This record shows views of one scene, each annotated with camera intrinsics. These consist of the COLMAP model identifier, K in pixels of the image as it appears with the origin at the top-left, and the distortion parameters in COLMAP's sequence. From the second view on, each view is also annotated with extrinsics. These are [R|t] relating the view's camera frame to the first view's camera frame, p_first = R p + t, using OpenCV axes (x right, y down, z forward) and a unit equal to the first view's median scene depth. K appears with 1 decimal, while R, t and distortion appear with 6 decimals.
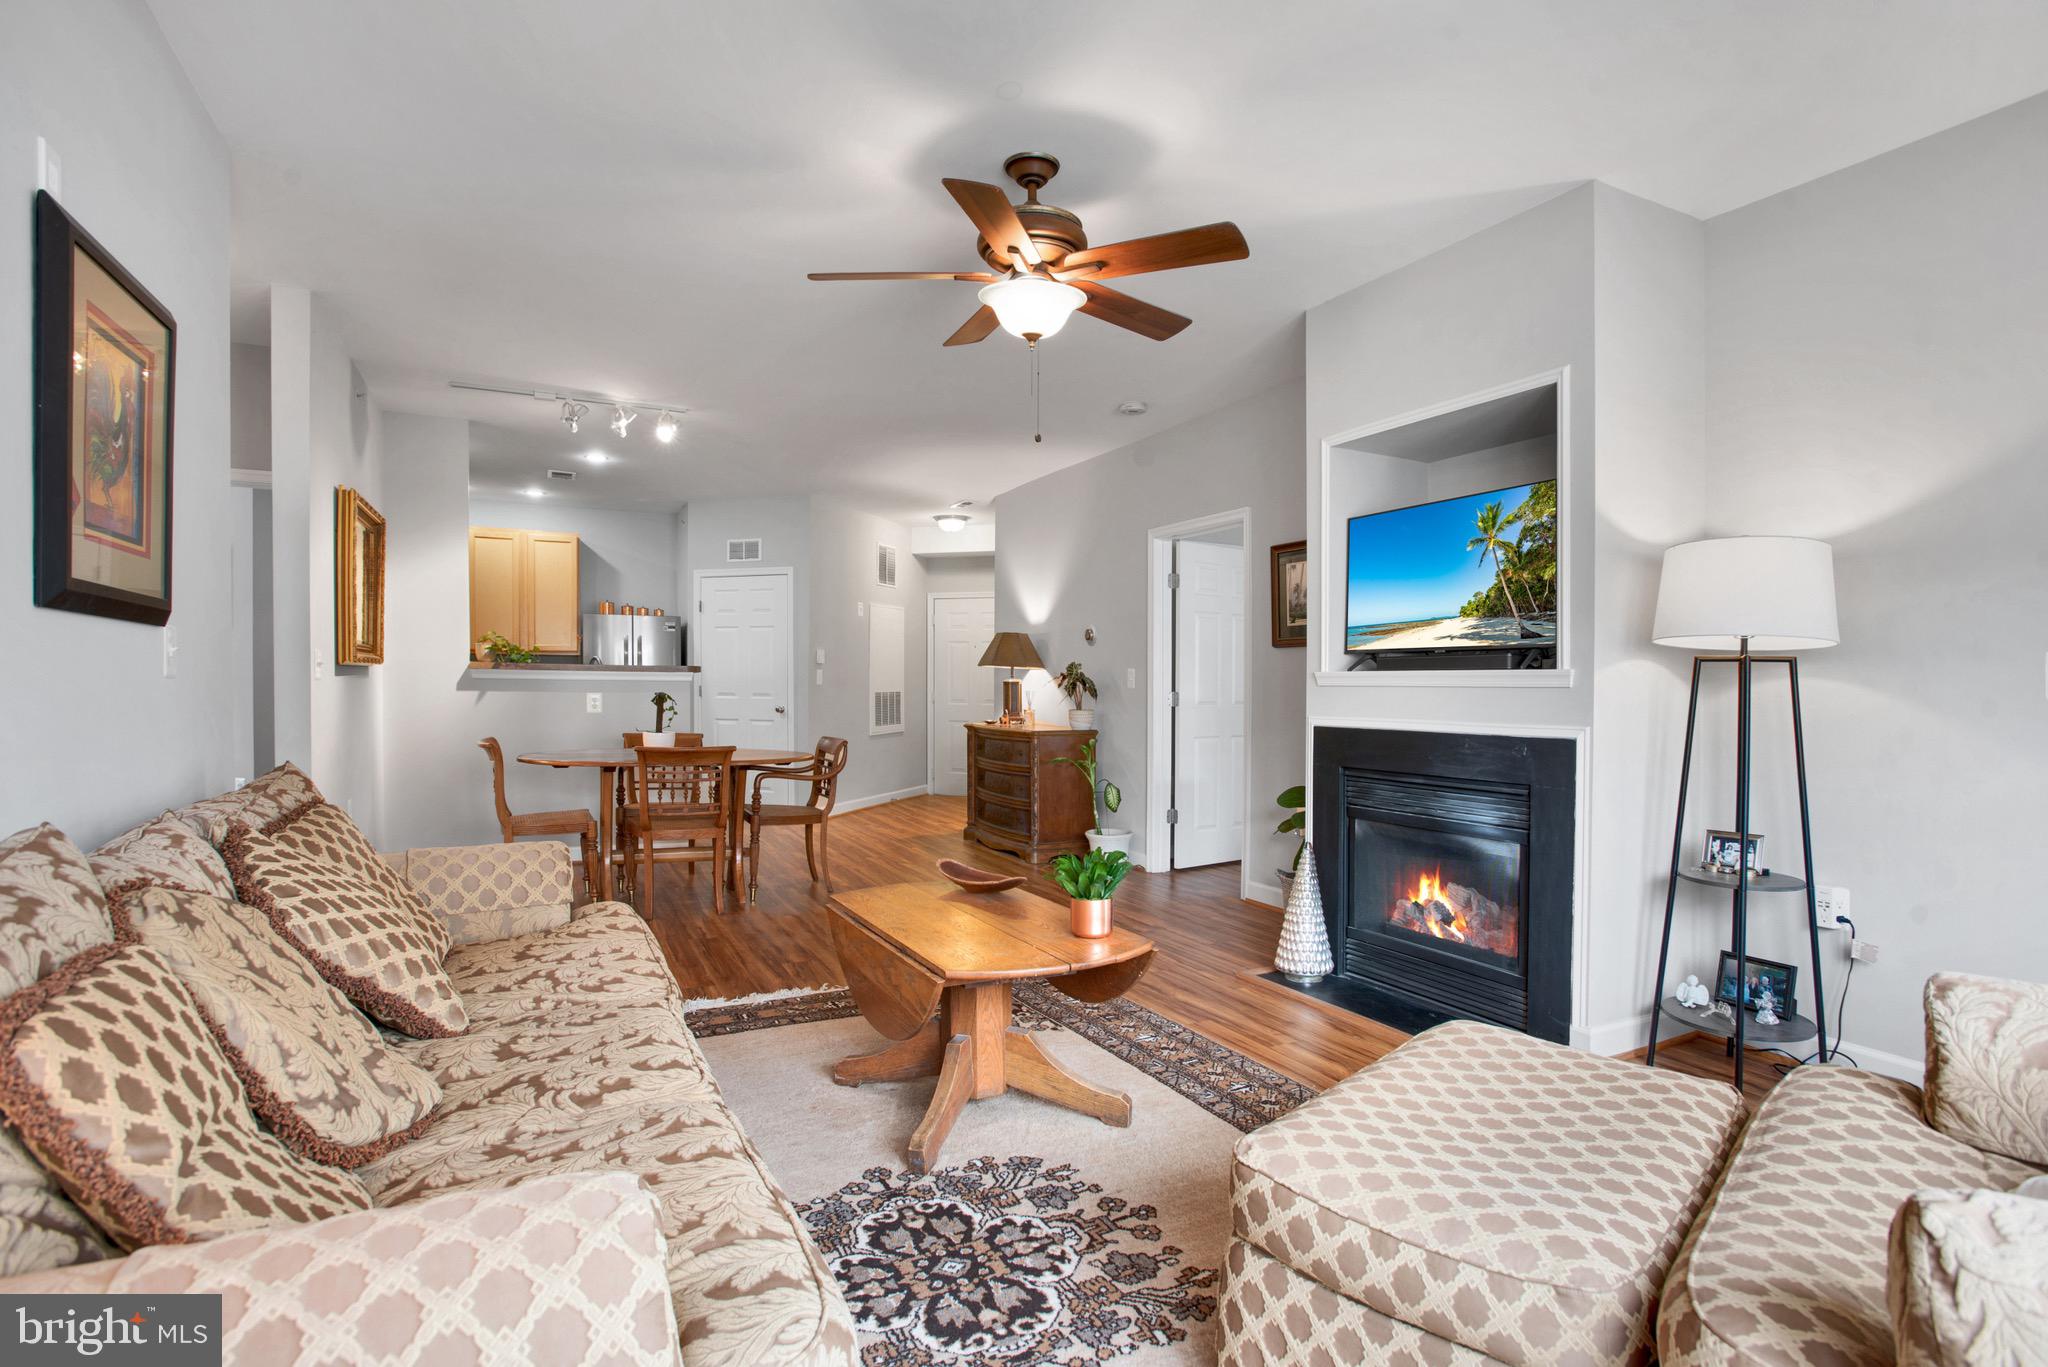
lens RADIAL K [[1002.1, 0, 1014.4], [0, 1002.1, 682.6], [0, 0, 1]] dist [-0.067735, 0.025032]
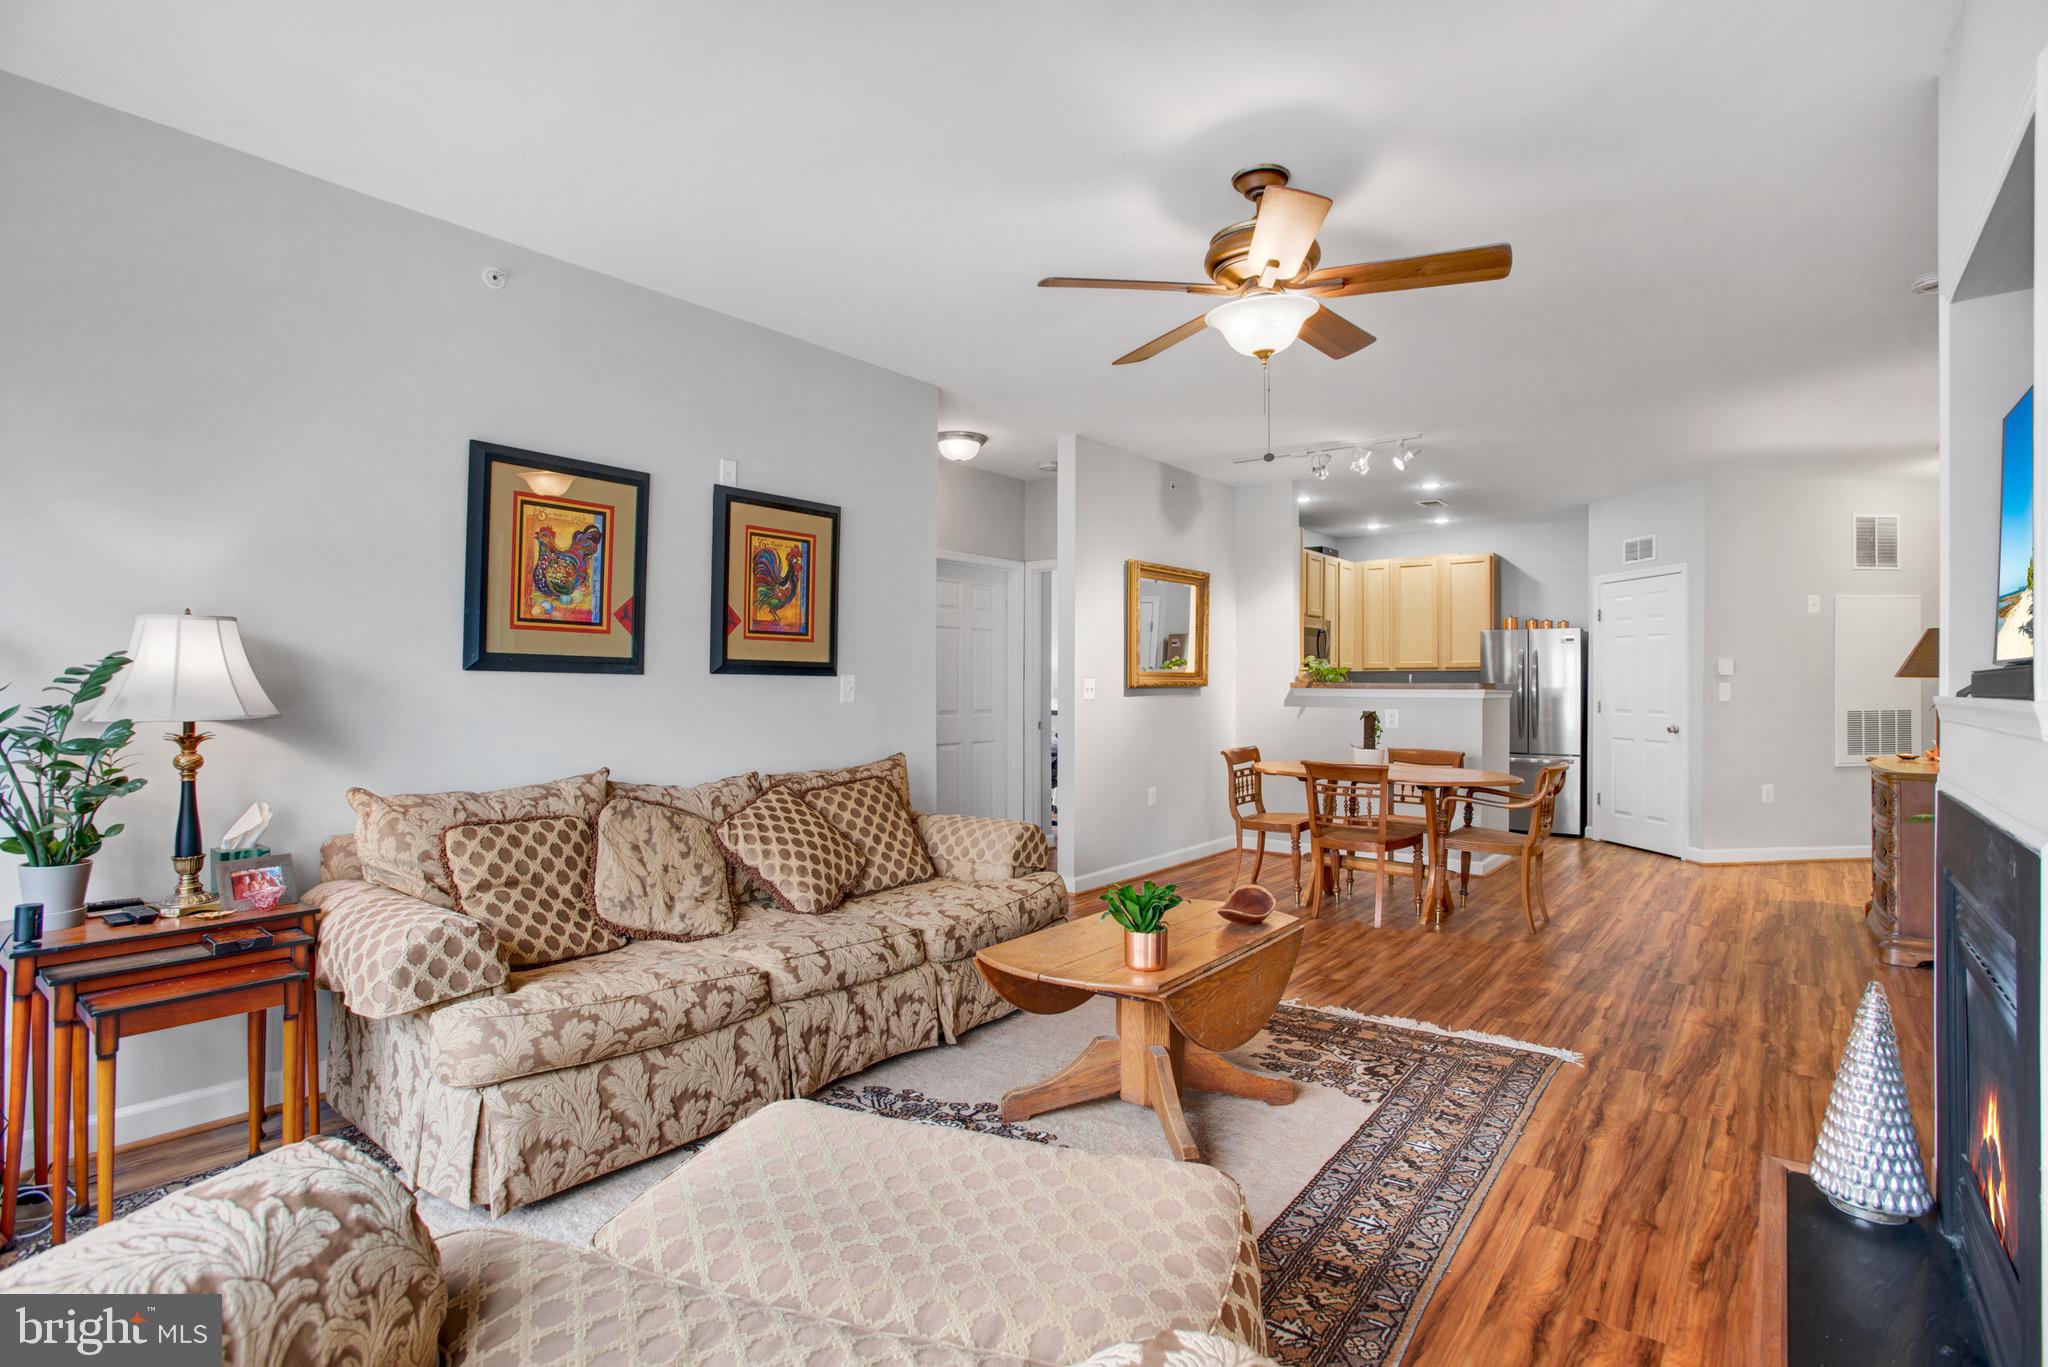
lens RADIAL K [[988.8, 0, 1049.7], [0, 988.8, 680.7], [0, 0, 1]] dist [-0.051887, 0.023215]
pose [[0.454397, -0.011256, -0.890728, 0.820308], [0.003852, 0.999936, -0.010671, -0.023989], [0.890791, 0.001418, 0.454411, 0.409970]]
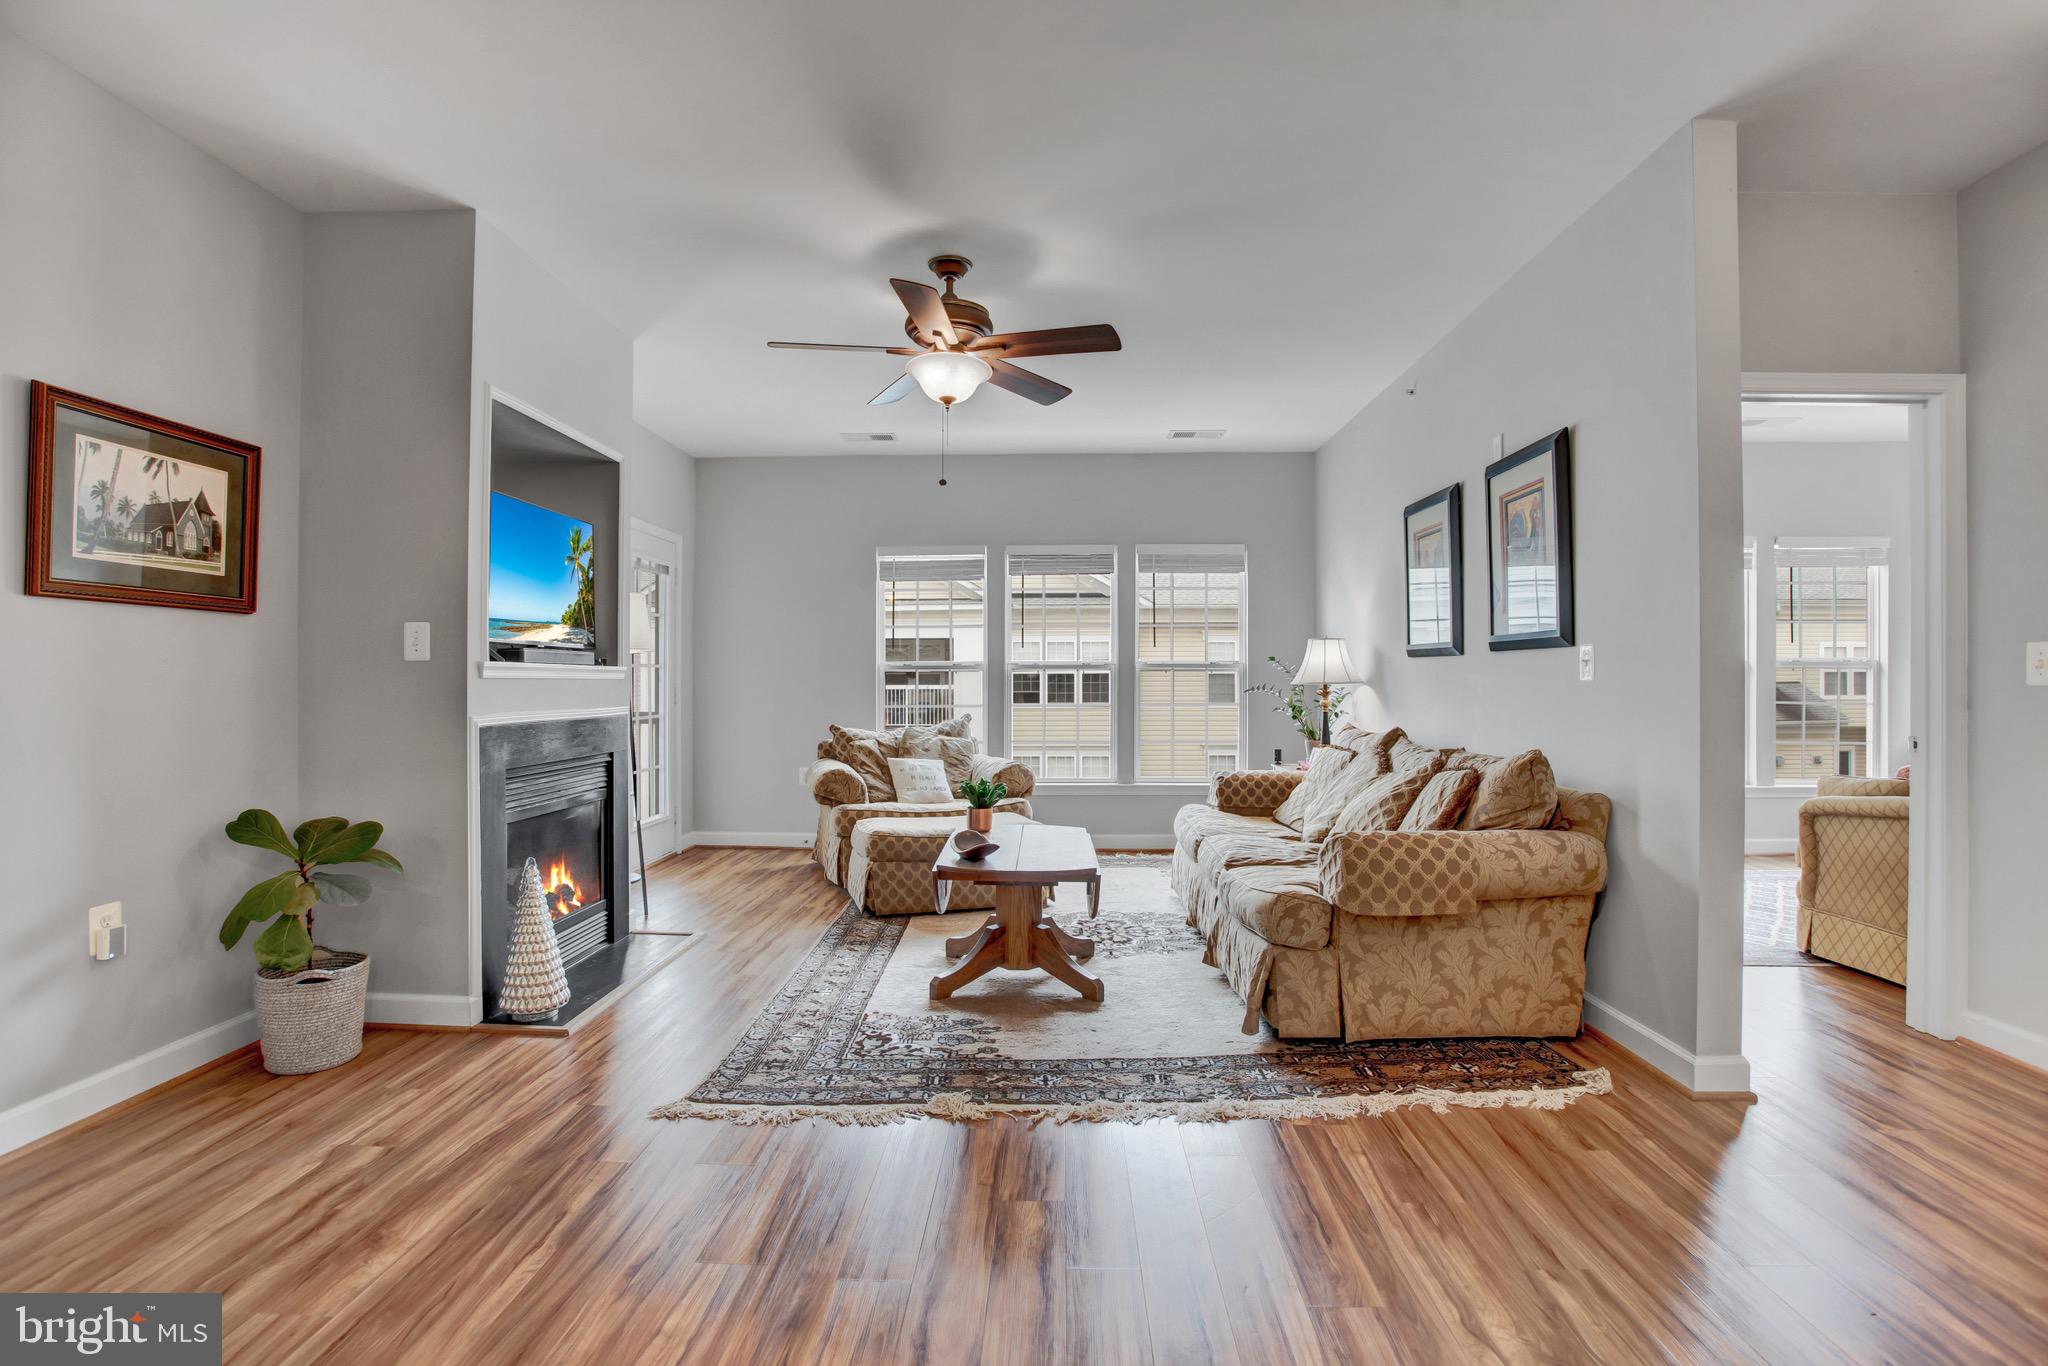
lens RADIAL K [[1002.1, 0, 1014.4], [0, 1002.1, 682.1], [0, 0, 1]] dist [-0.067735, 0.025032]
pose [[-0.880686, -0.008001, 0.473633, -0.681648], [-0.009889, 0.999950, -0.001496, 0.002247], [-0.473597, -0.006001, -0.880721, 2.182409]]
